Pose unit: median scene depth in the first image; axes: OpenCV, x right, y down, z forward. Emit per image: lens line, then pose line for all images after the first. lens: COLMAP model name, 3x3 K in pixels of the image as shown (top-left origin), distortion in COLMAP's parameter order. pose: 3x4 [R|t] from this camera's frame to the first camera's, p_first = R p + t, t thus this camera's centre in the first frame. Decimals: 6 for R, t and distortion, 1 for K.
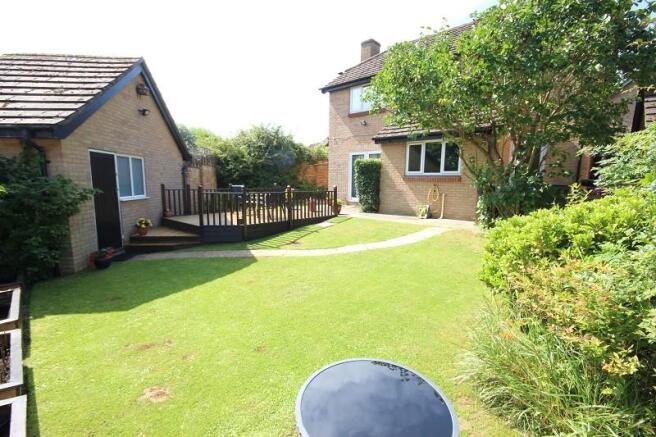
lens RADIAL K [[302.9, 0, 329.9], [0, 302.9, 219.5], [0, 0, 1]] dist [-0.000920, -0.003346]
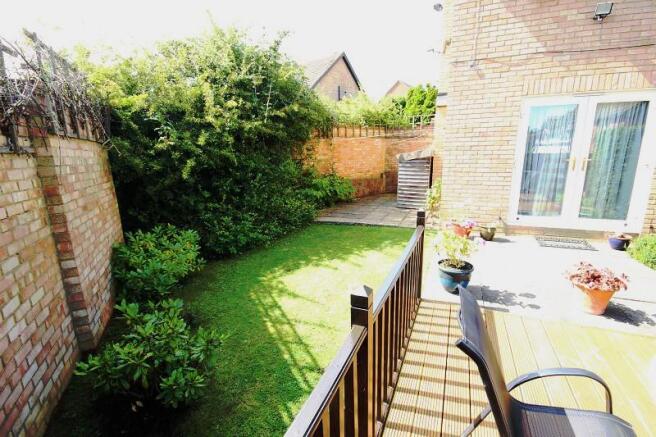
lens RADIAL K [[302.9, 0, 328.3], [0, 302.9, 221.0], [0, 0, 1]] dist [-0.000920, -0.003346]
pose [[0.945279, -0.095290, 0.312038, -0.273803], [0.068650, 0.993079, 0.095299, -0.113633], [-0.318959, -0.068663, 0.945278, 0.653780]]
